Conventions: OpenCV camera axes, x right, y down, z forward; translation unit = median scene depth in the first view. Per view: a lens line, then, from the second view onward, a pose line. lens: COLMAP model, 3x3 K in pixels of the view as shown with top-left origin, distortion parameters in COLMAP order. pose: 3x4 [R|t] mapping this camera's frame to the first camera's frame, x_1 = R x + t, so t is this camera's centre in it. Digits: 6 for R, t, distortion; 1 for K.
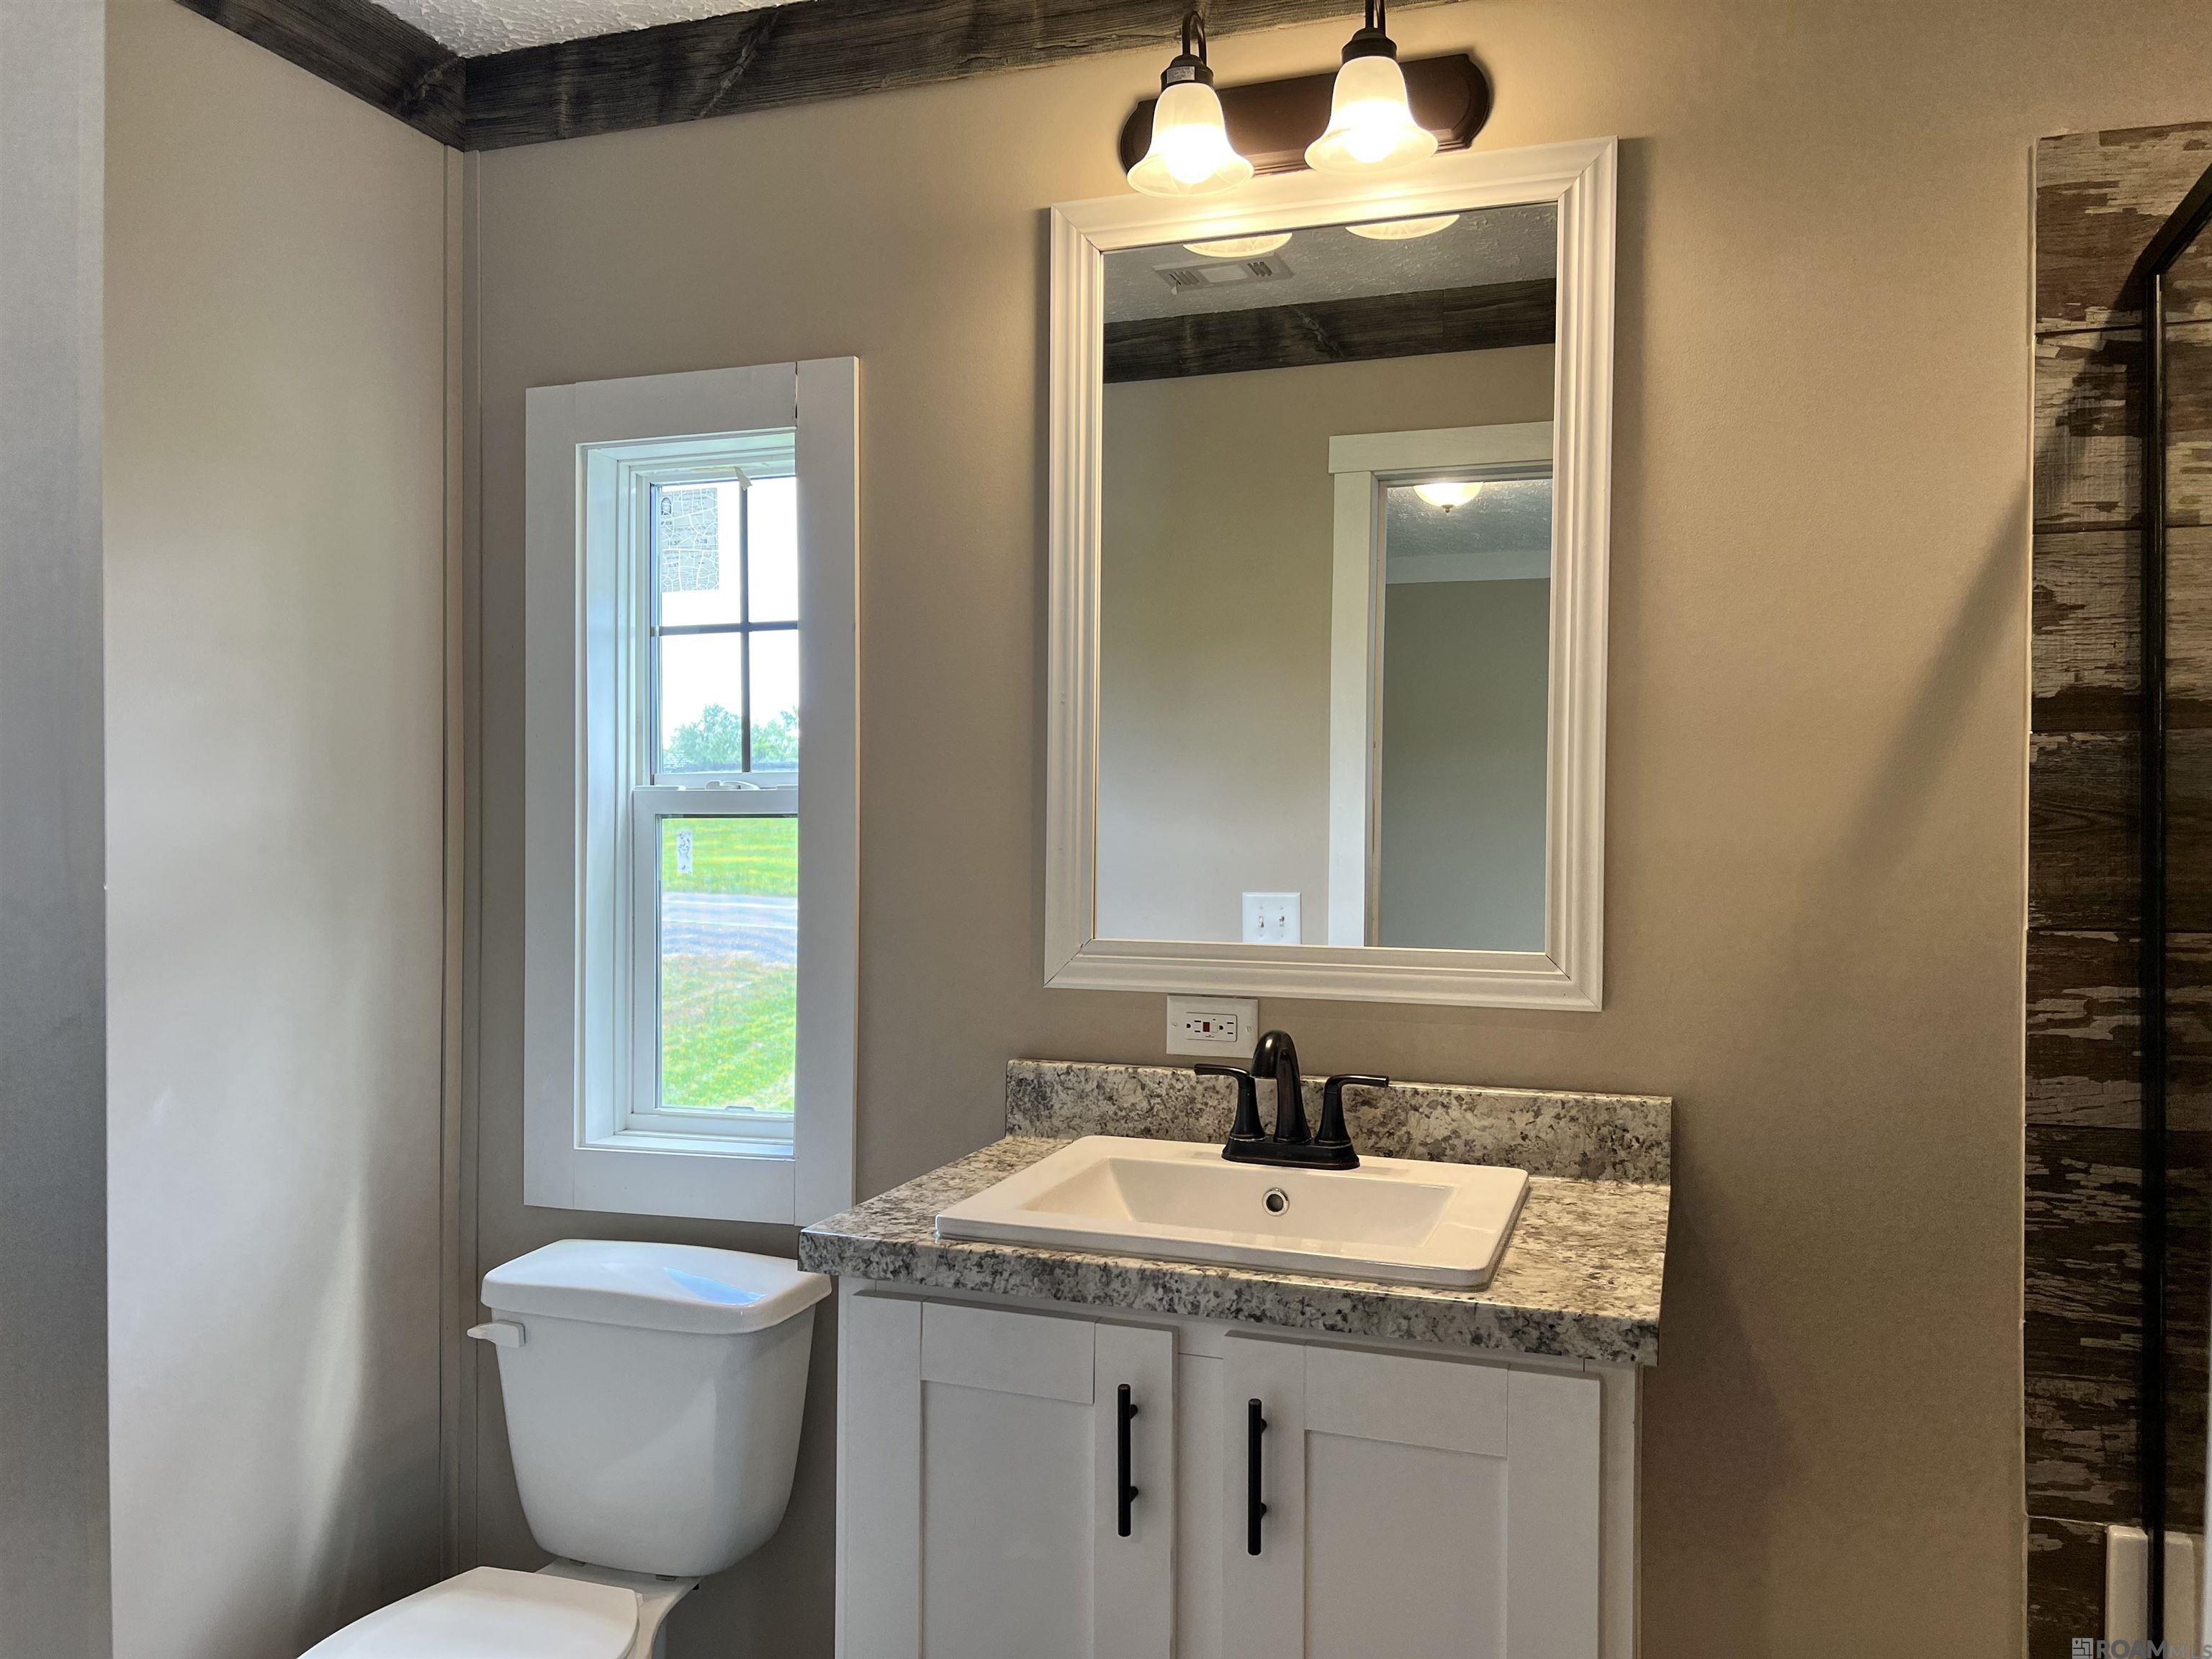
lens RADIAL K [[1682.5, 0, 1098.0], [0, 1682.5, 823.1], [0, 0, 1]] dist [0.047674, -0.061924]
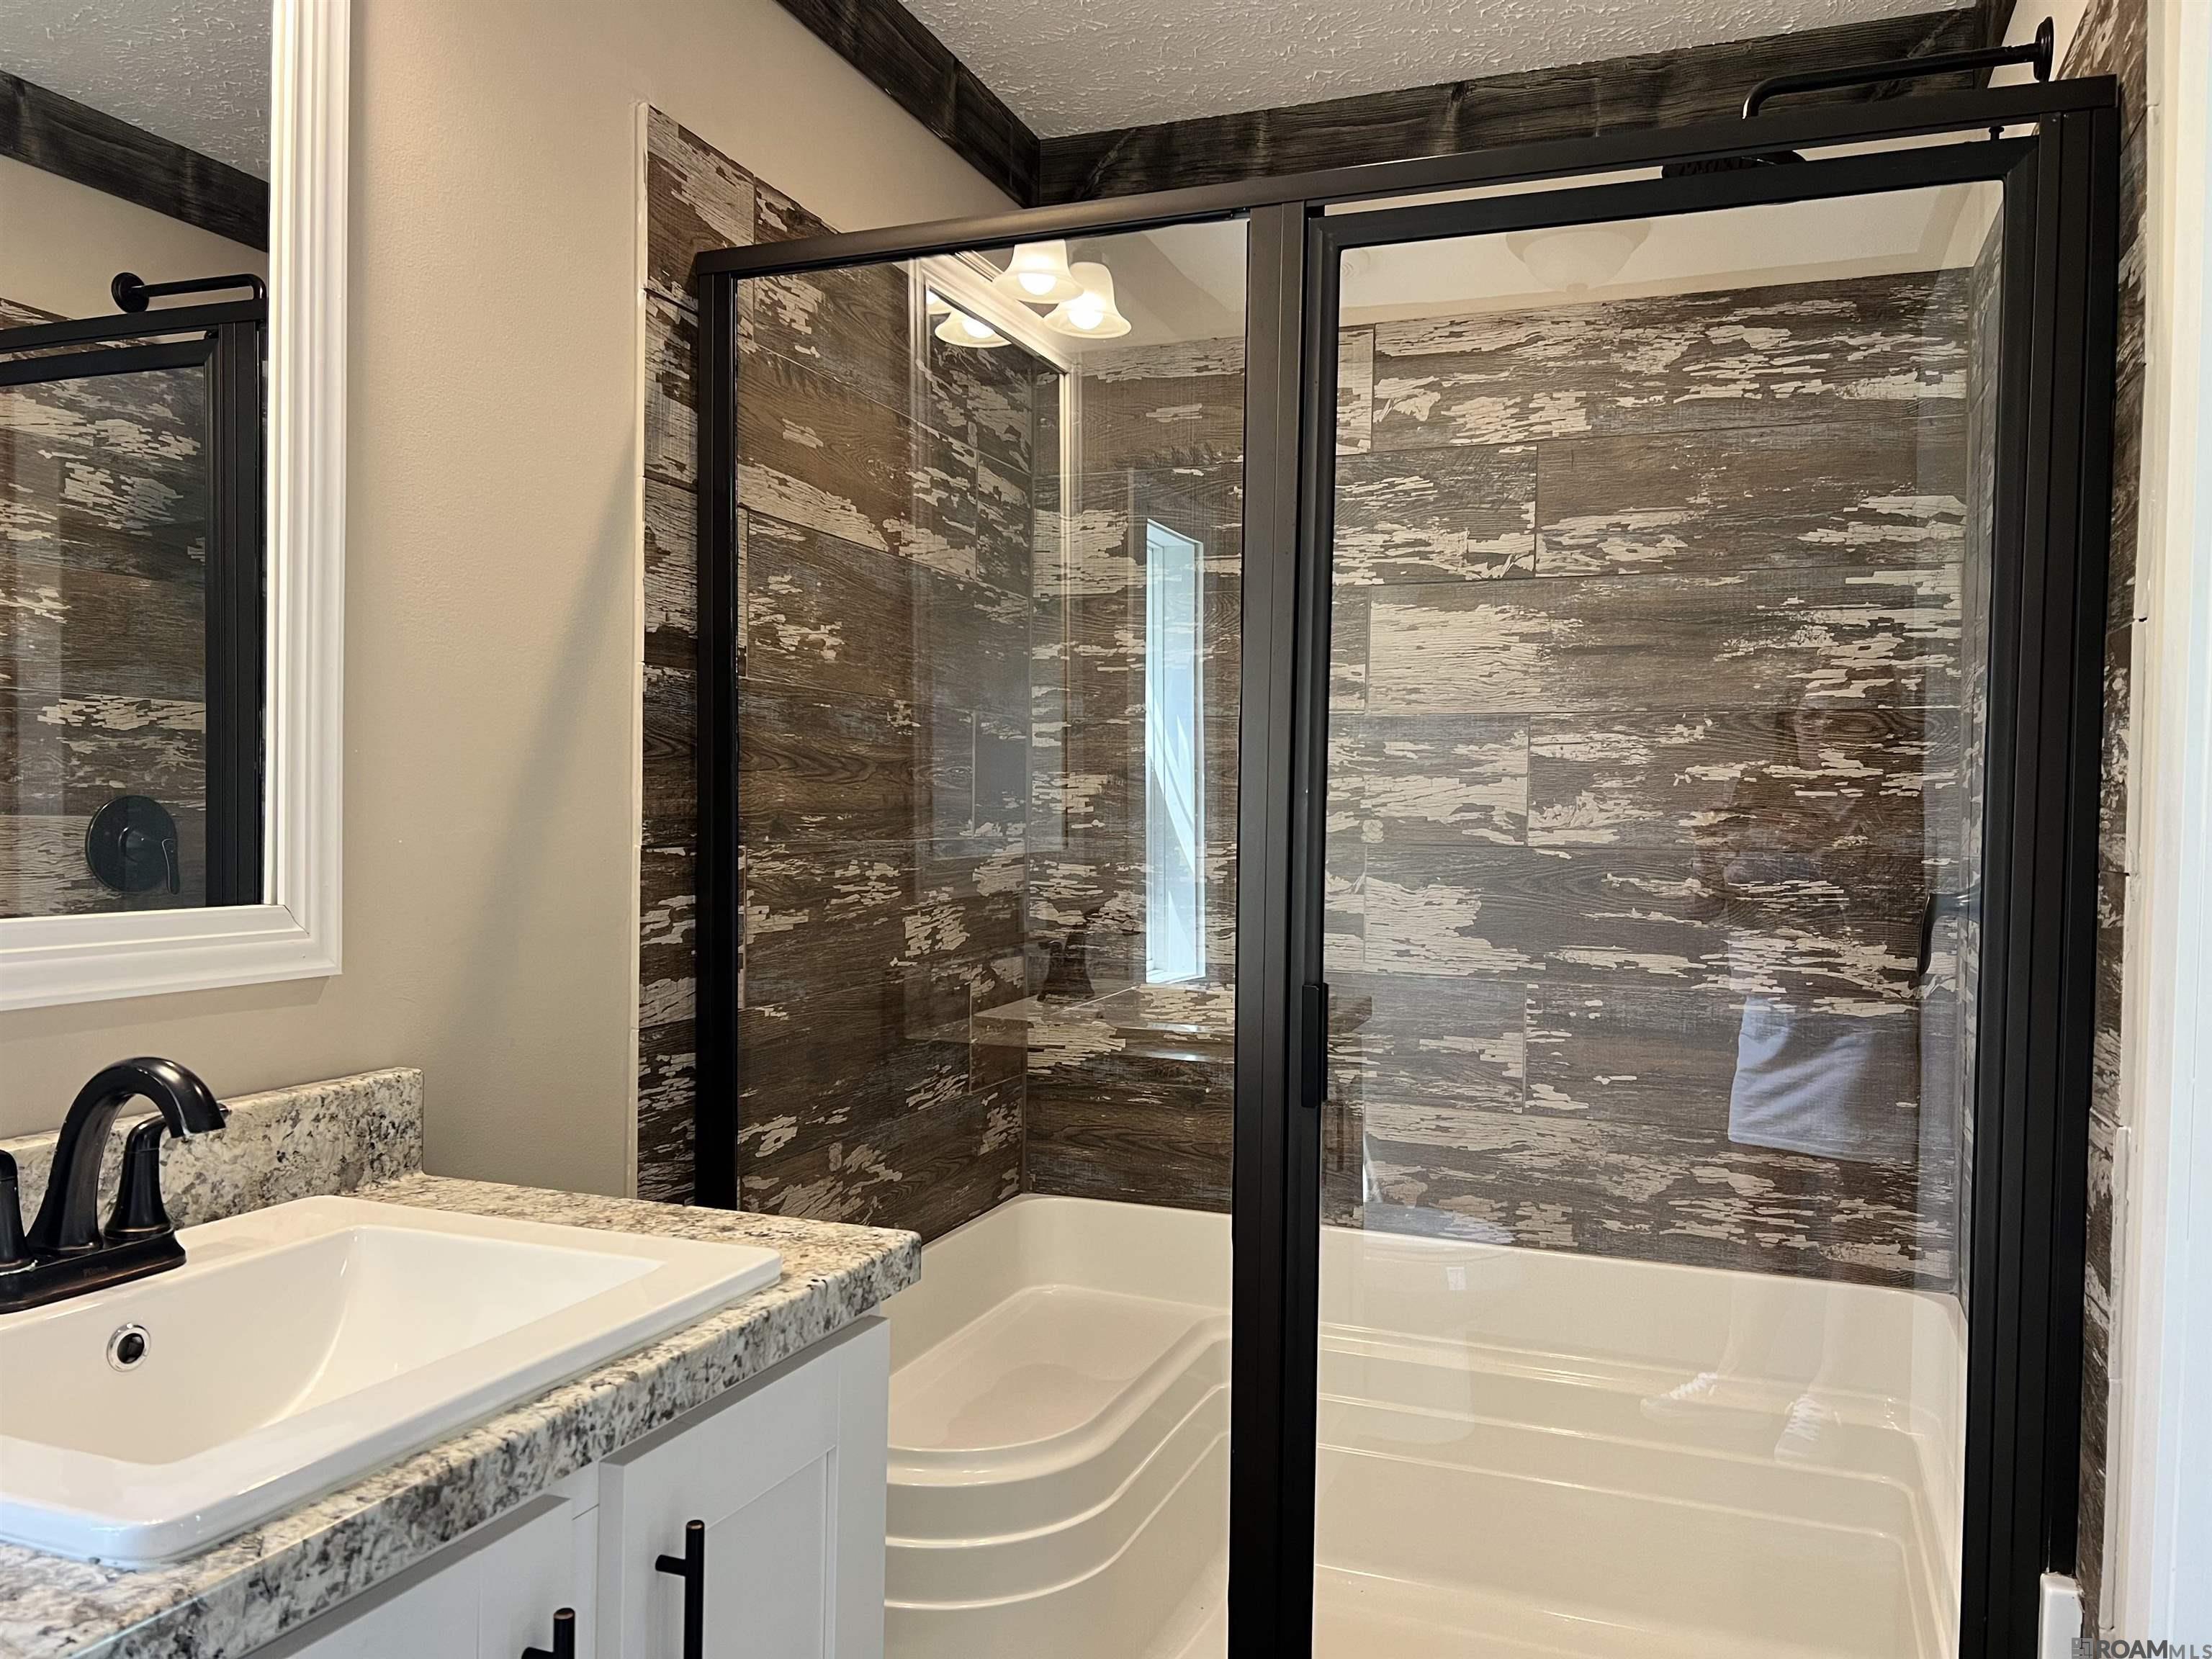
lens RADIAL K [[1682.5, 0, 1097.5], [0, 1682.5, 837.4], [0, 0, 1]] dist [0.047674, -0.061924]
pose [[0.023376, -0.017838, 0.999568, -0.515569], [-0.010914, 0.999777, 0.018097, 0.034138], [-0.999667, -0.011332, 0.023176, 0.697331]]
